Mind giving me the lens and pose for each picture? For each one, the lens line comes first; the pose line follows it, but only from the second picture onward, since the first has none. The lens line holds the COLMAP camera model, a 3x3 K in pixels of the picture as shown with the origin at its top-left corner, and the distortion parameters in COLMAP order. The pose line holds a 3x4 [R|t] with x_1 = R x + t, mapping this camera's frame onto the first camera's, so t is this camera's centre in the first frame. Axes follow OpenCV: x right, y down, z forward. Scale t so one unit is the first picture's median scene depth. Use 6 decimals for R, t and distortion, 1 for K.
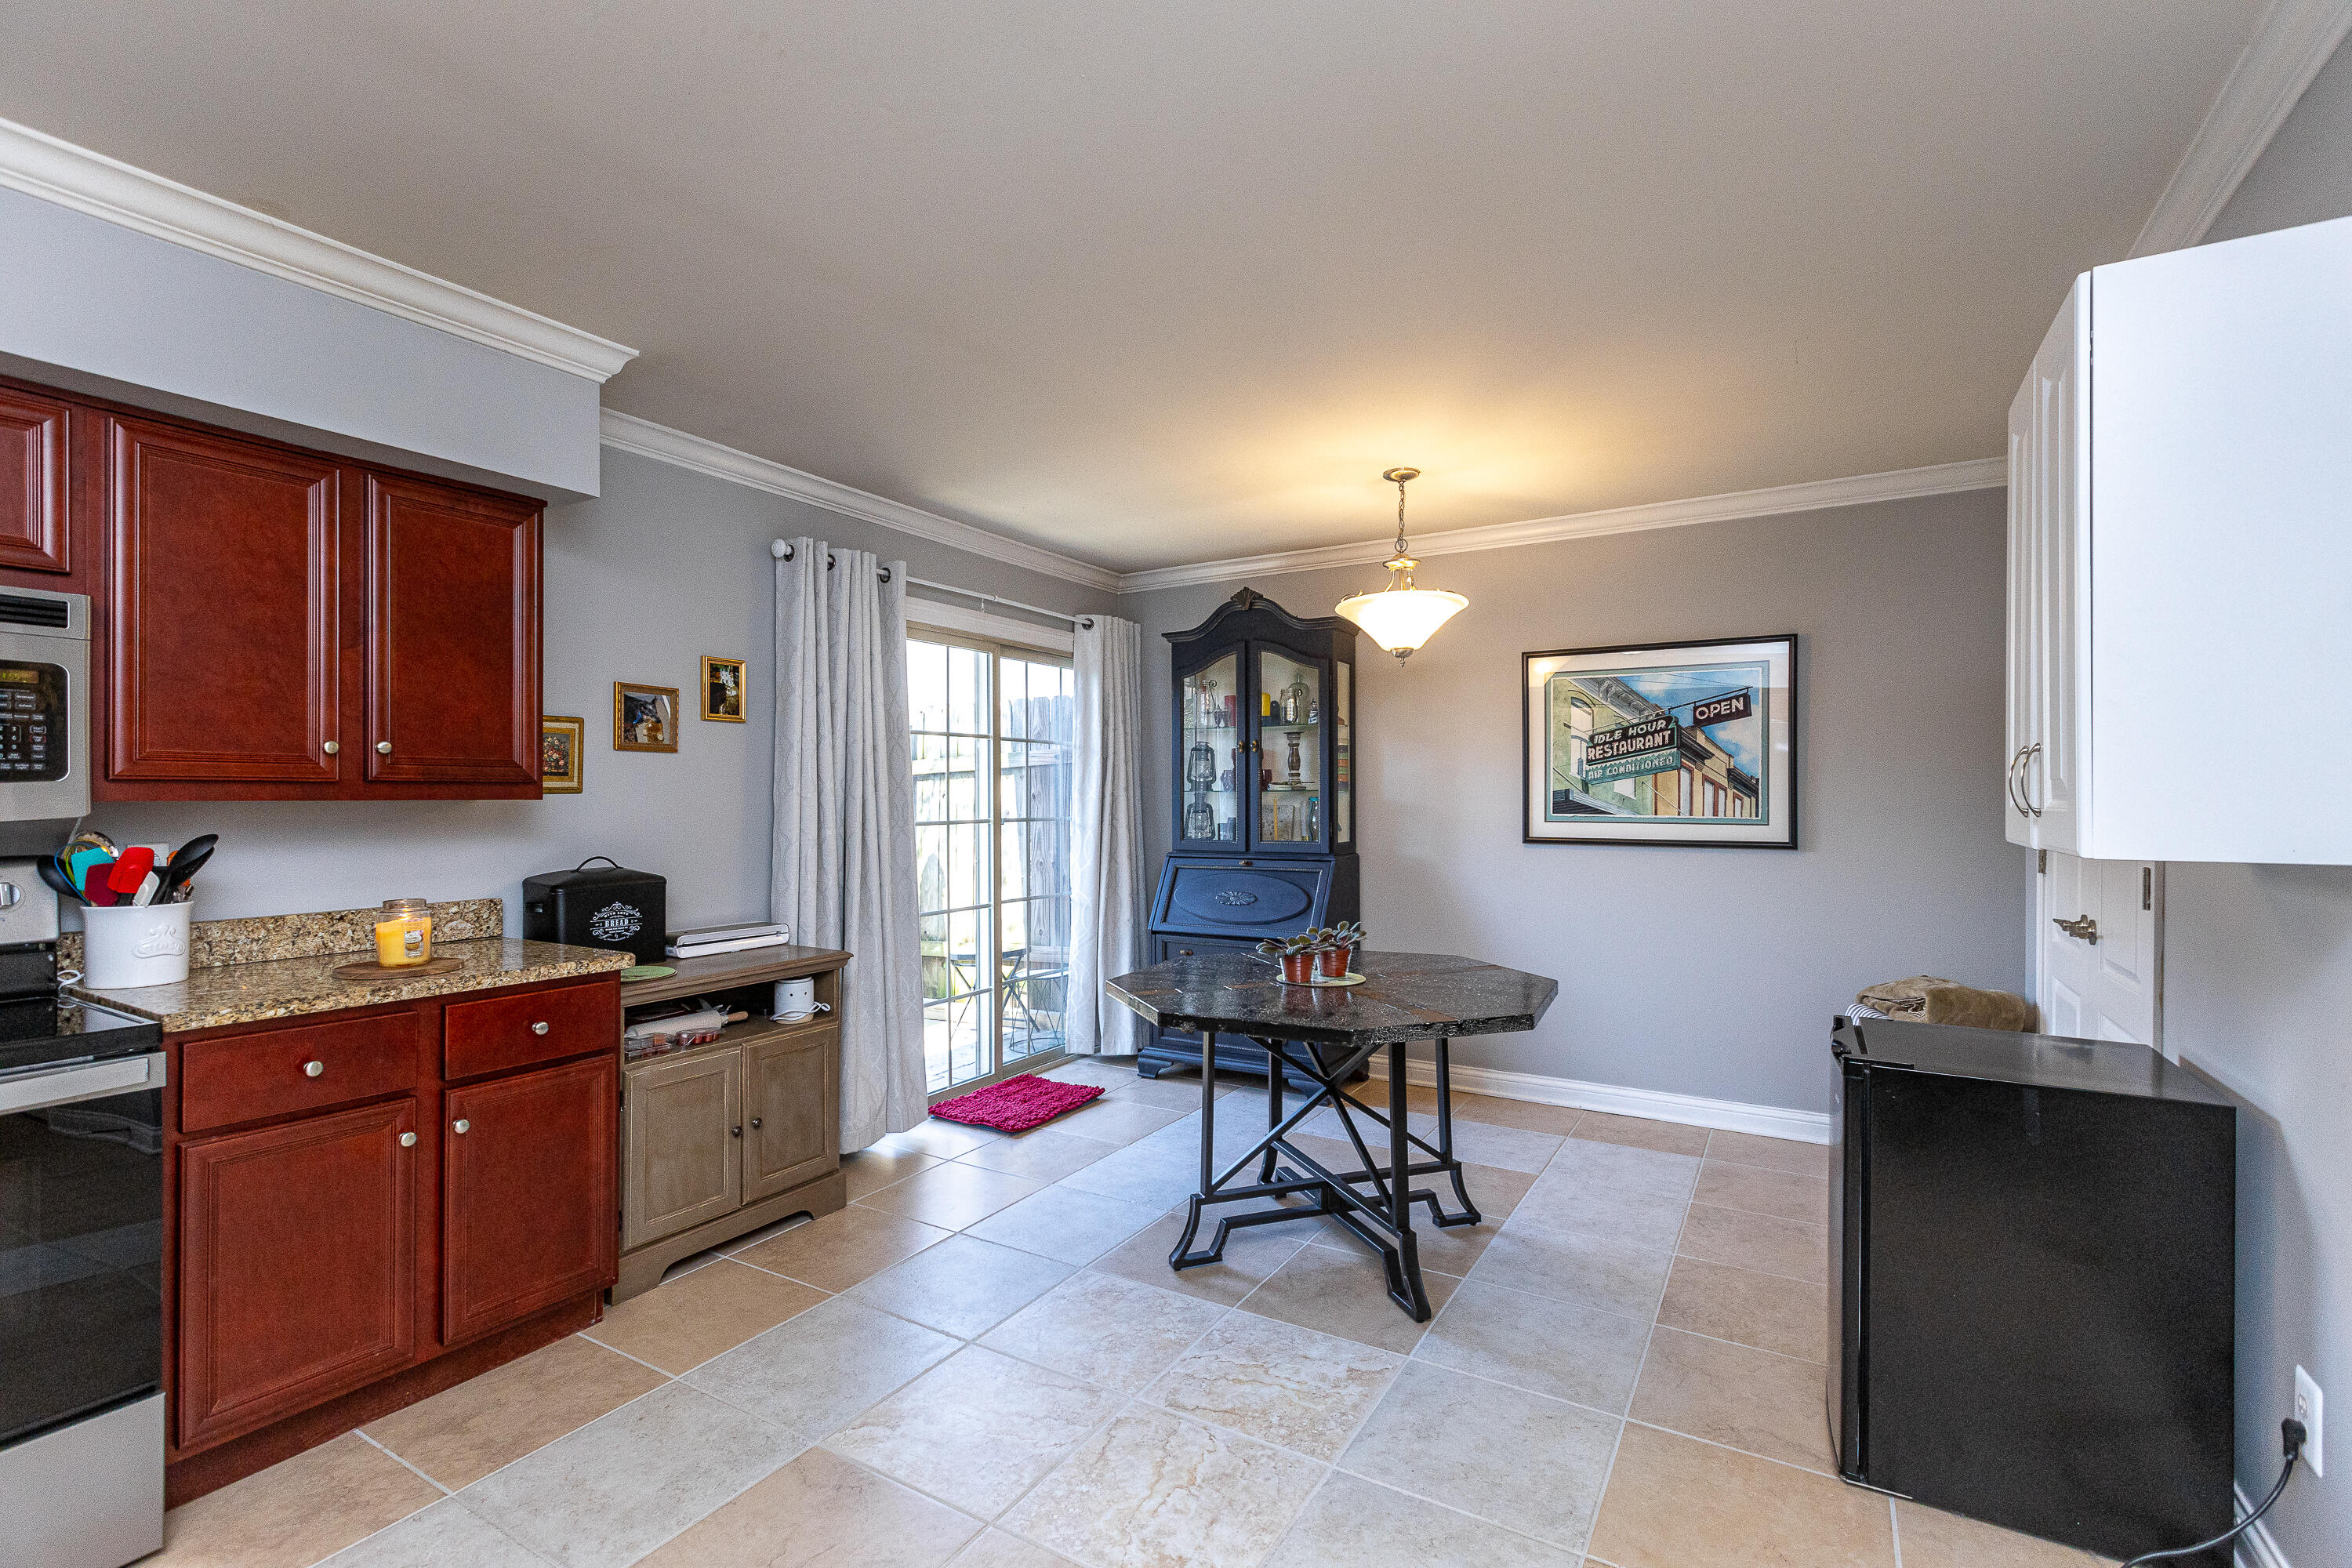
lens RADIAL K [[1061.7, 0, 1200.4], [0, 1061.7, 799.4], [0, 0, 1]] dist [-0.000040, 0.000568]
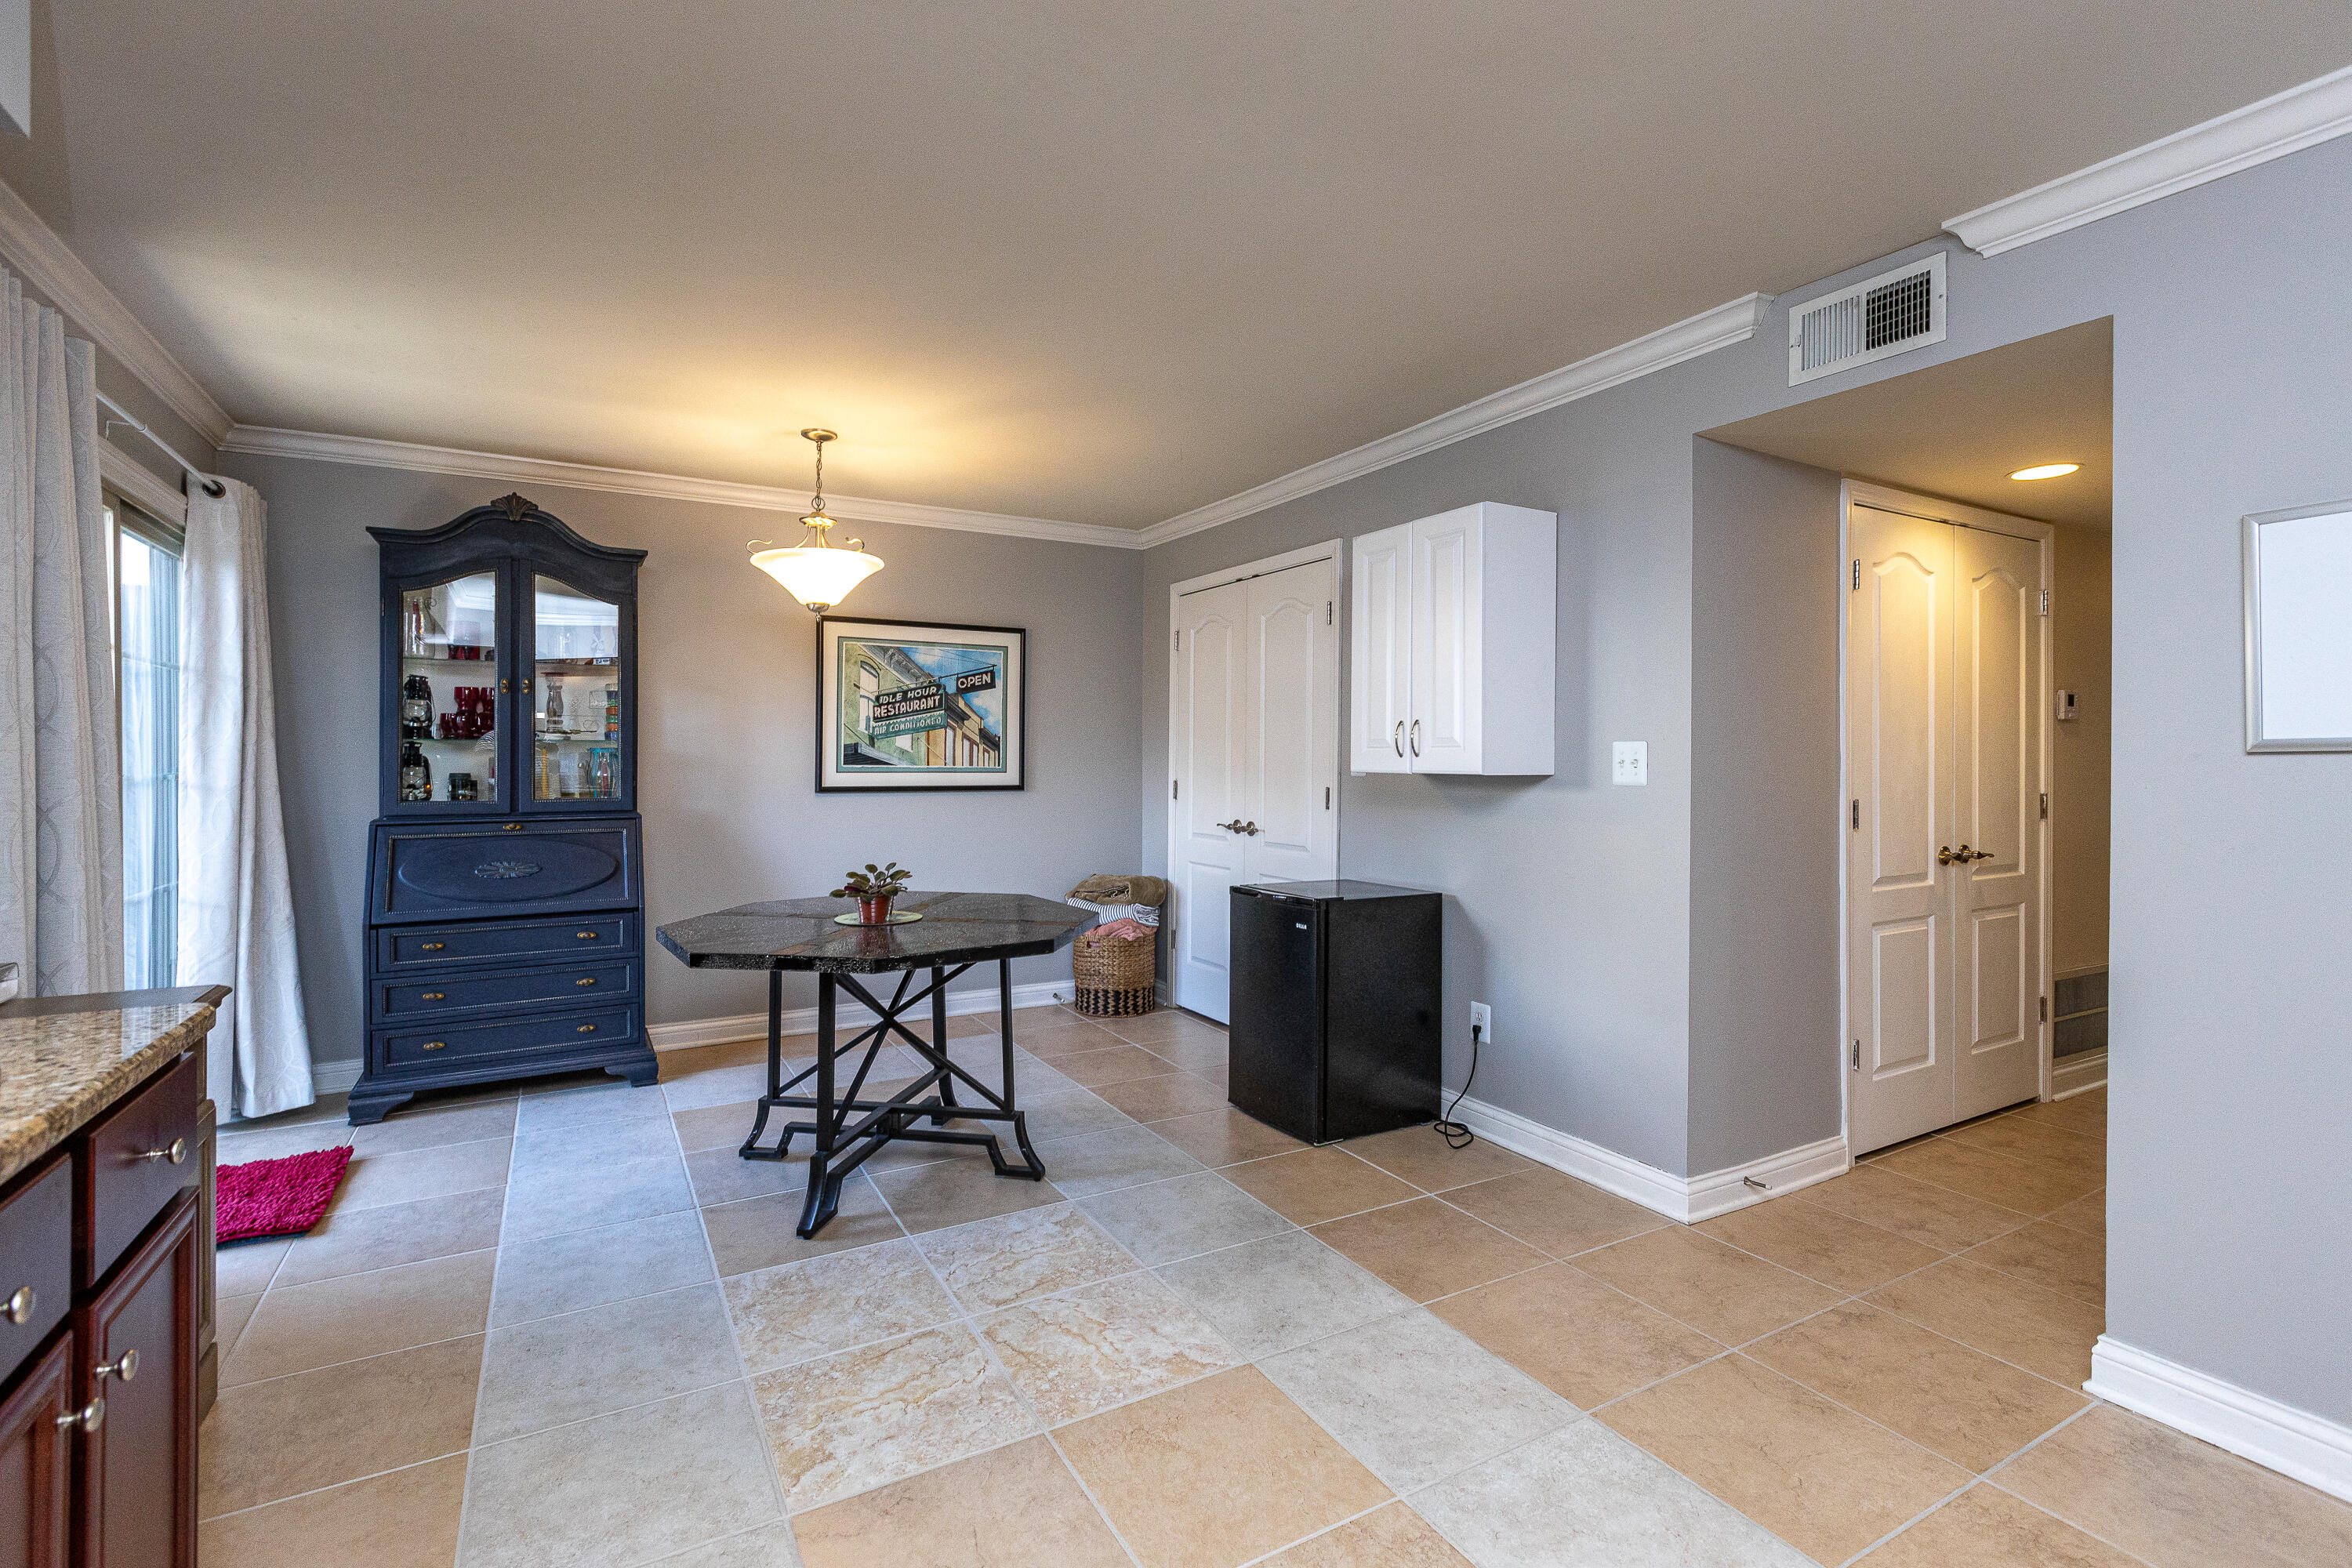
lens RADIAL K [[1061.7, 0, 1157.1], [0, 1061.7, 763.7], [0, 0, 1]] dist [-0.000040, 0.000568]
pose [[0.502467, -0.001512, 0.864595, -0.487991], [0.000296, 0.999999, 0.001577, 0.011211], [-0.864596, -0.000536, 0.502467, 0.177548]]
